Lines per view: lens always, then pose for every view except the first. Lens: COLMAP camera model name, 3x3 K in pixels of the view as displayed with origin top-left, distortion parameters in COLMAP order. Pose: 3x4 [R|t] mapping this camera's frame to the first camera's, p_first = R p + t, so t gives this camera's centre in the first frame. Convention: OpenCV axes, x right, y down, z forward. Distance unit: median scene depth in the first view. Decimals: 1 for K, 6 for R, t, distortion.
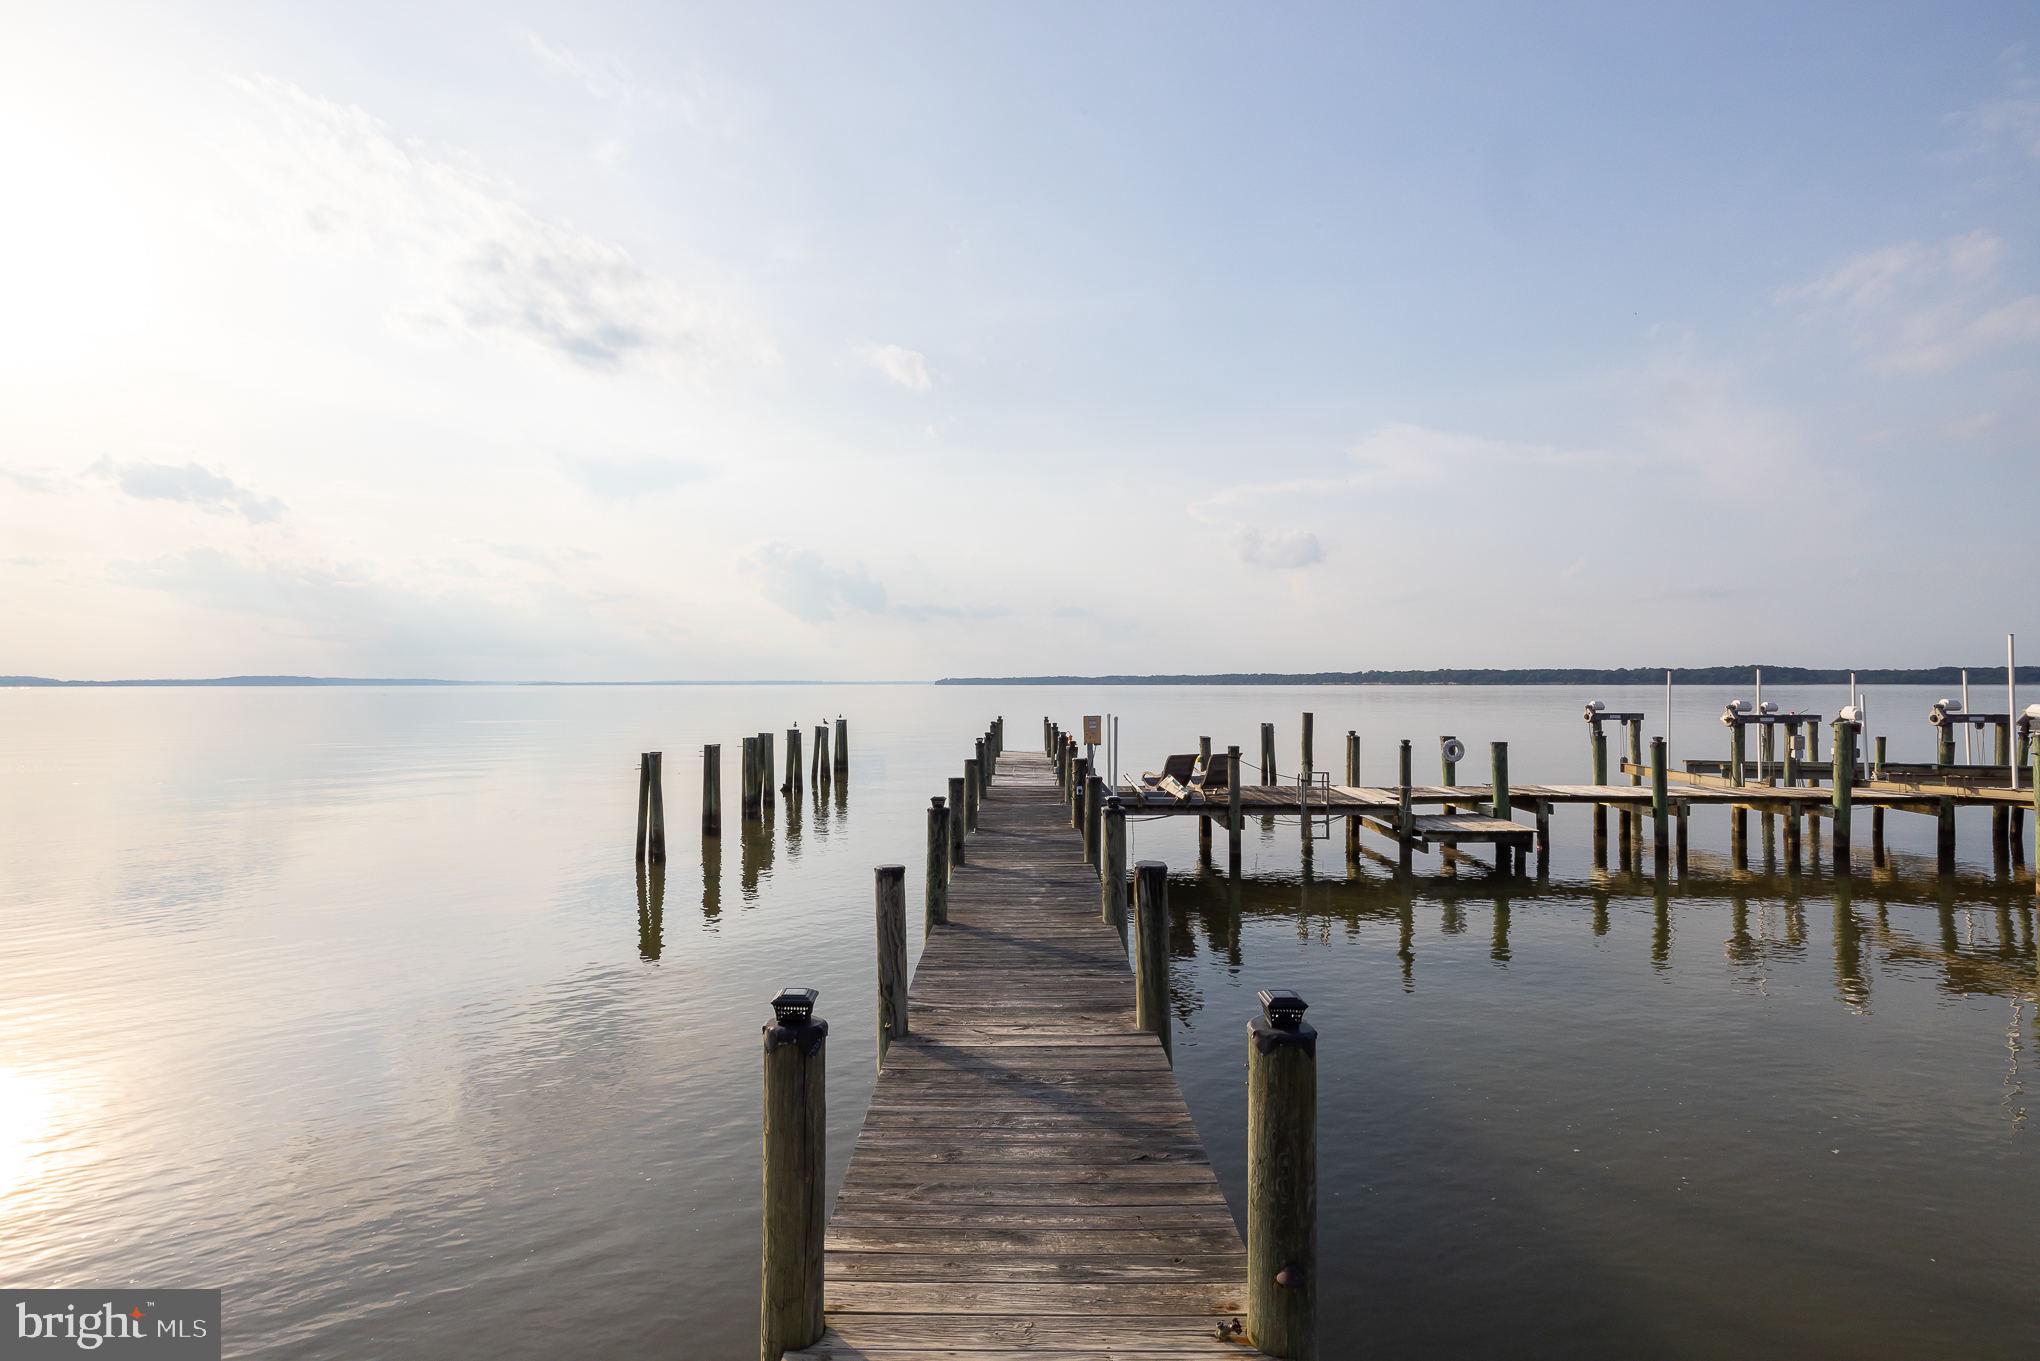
lens RADIAL K [[1016.1, 0, 1048.3], [0, 1016.1, 680.7], [0, 0, 1]] dist [-0.002918, -0.000094]
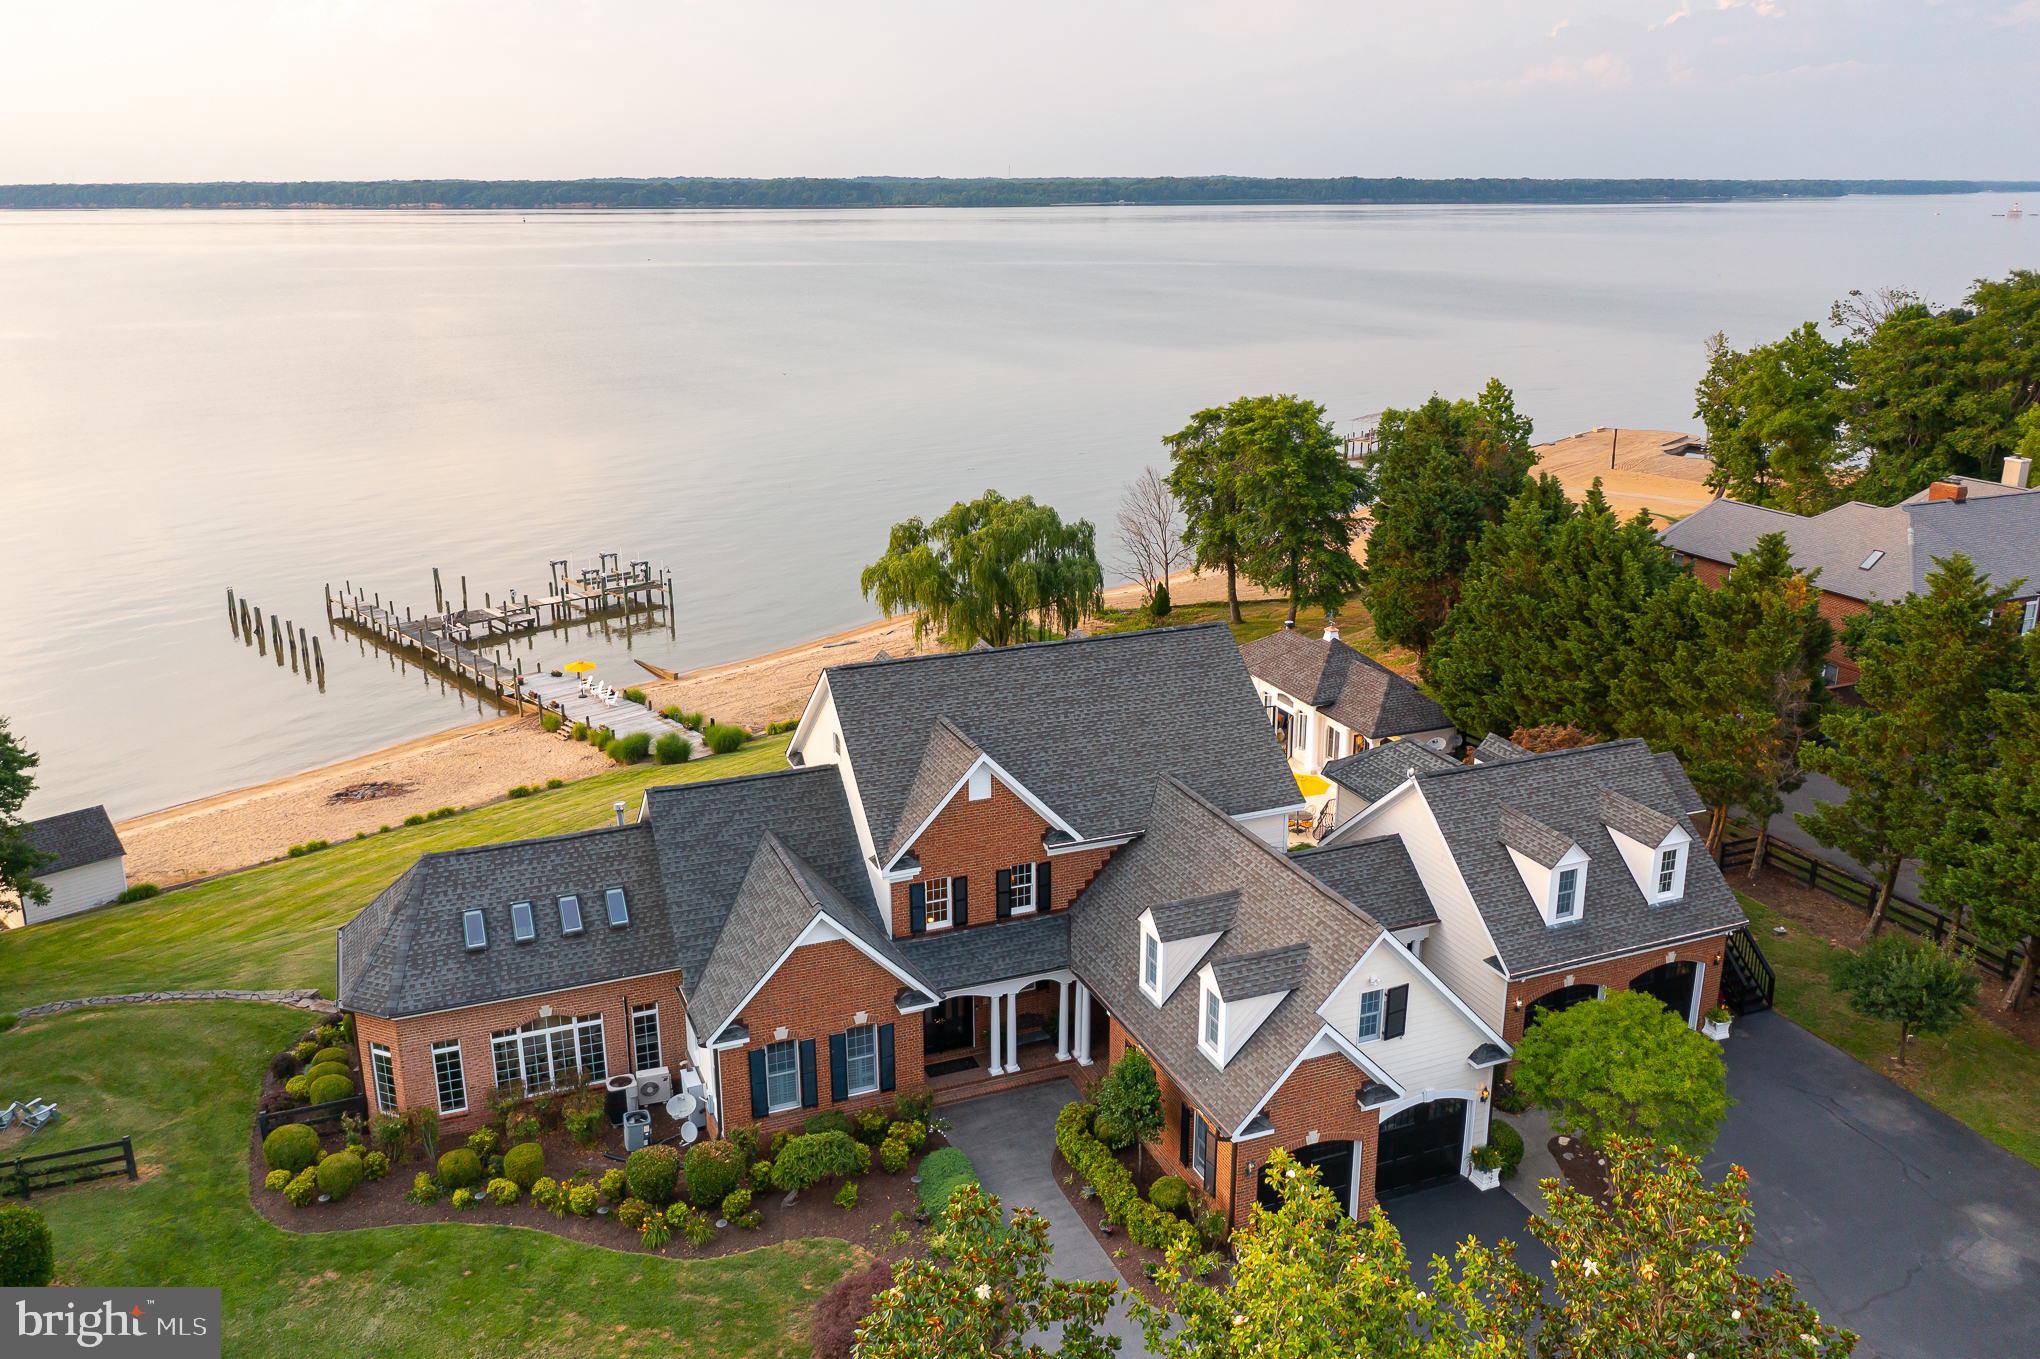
lens RADIAL K [[1557.7, 0, 987.1], [0, 1557.7, 677.9], [0, 0, 1]] dist [-0.015112, 0.000573]
pose [[0.759399, -0.195484, 0.620563, -2.043658], [0.001856, 0.954443, 0.298387, -1.456692], [-0.650622, -0.225443, 0.725166, -4.710701]]
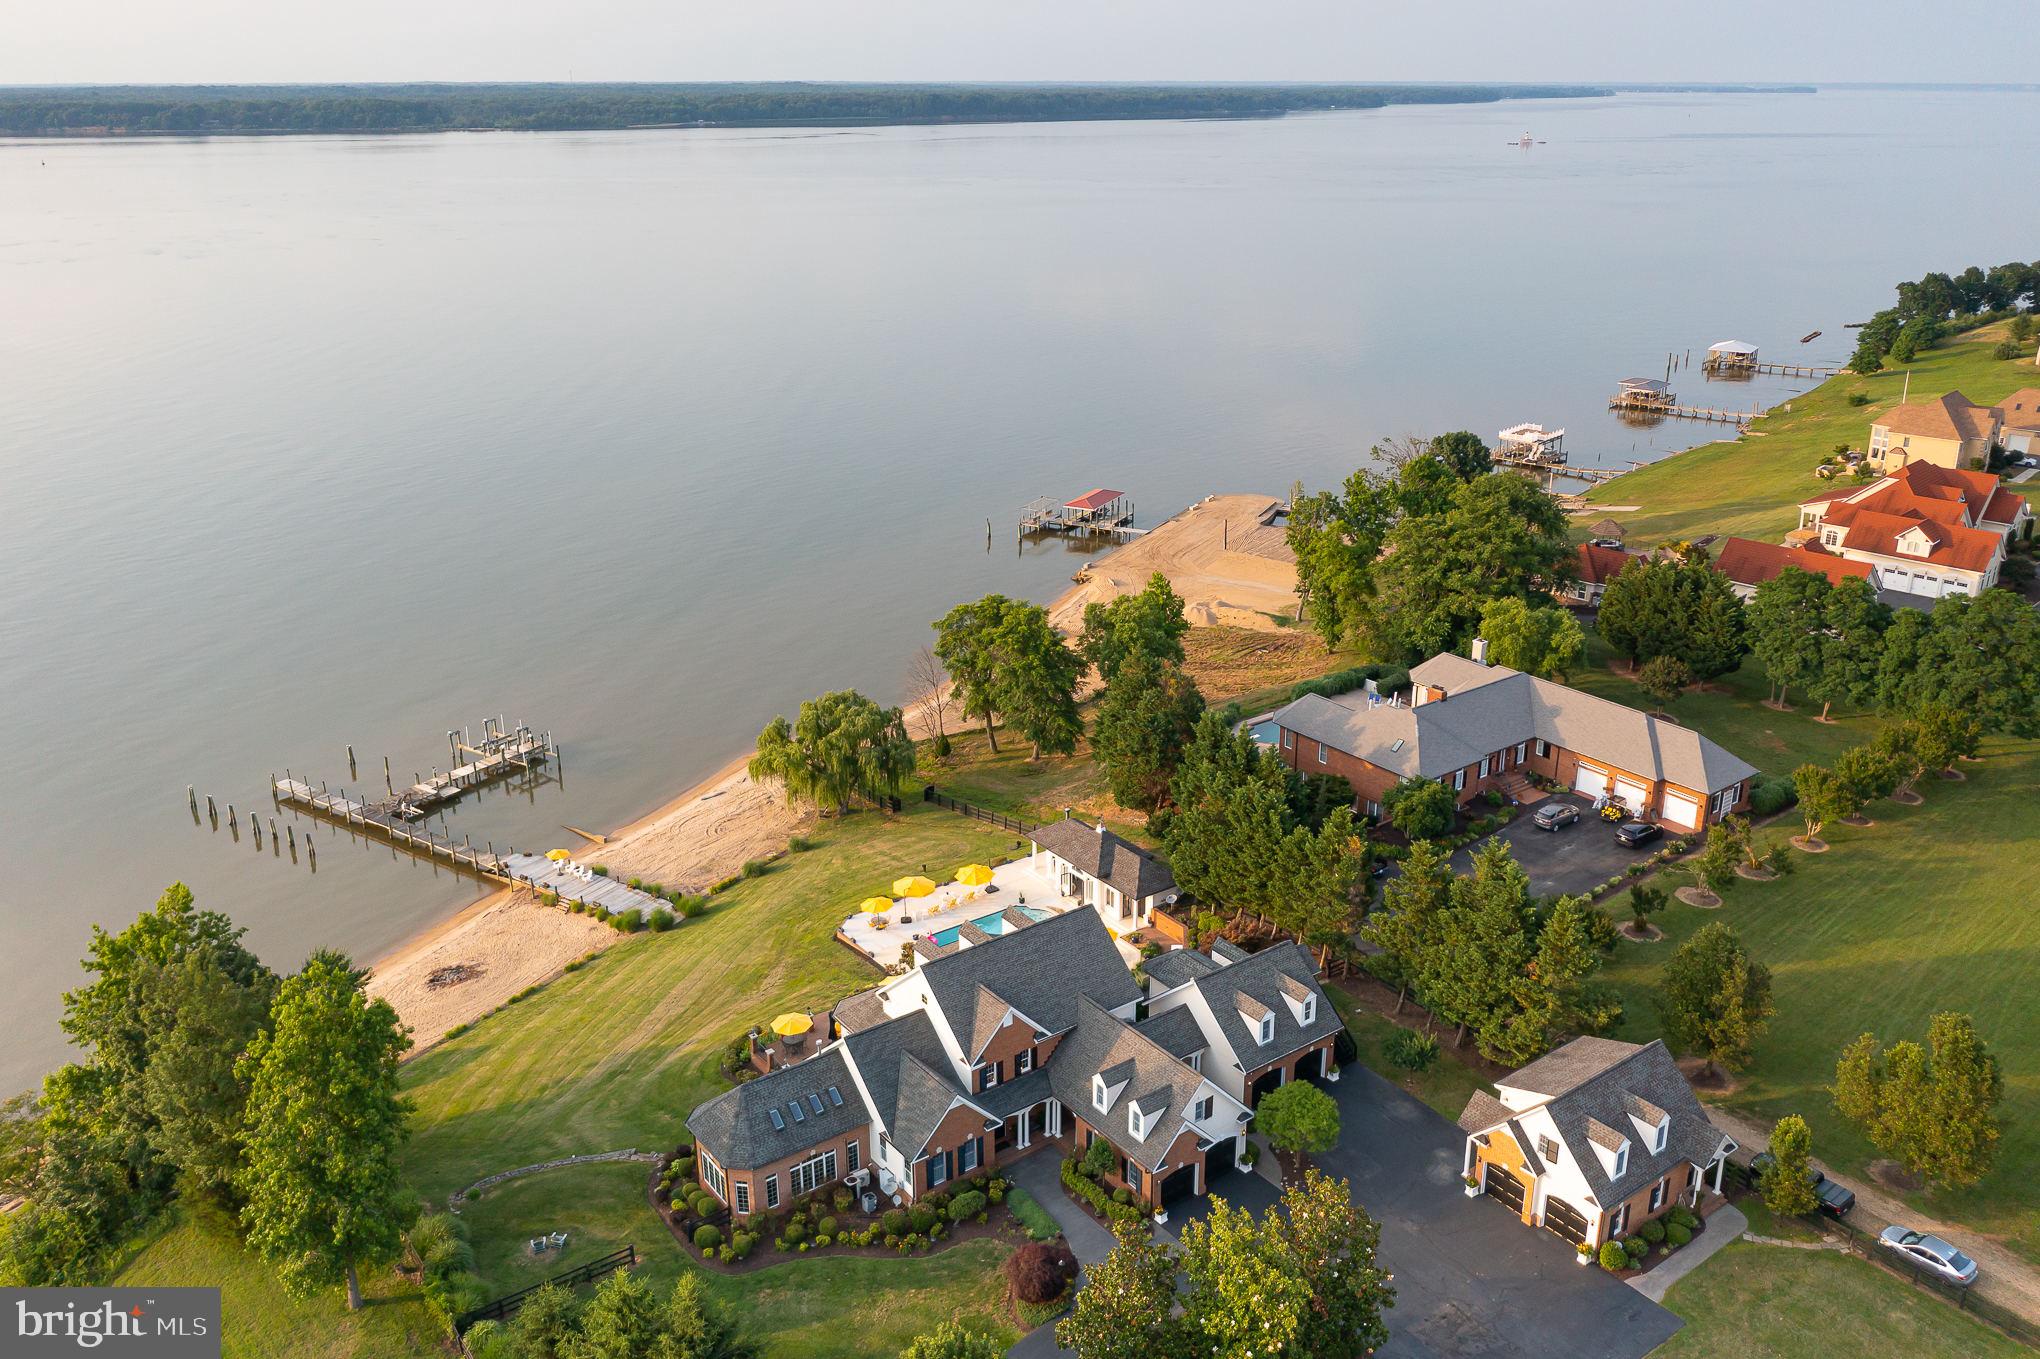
lens RADIAL K [[1589.4, 0, 938.3], [0, 1589.4, 678.9], [0, 0, 1]] dist [-0.011447, 0.004763]
pose [[0.592621, -0.287319, 0.752495, -4.000751], [0.011743, 0.937200, 0.348595, -3.159066], [-0.805396, -0.197748, 0.558778, -5.398110]]
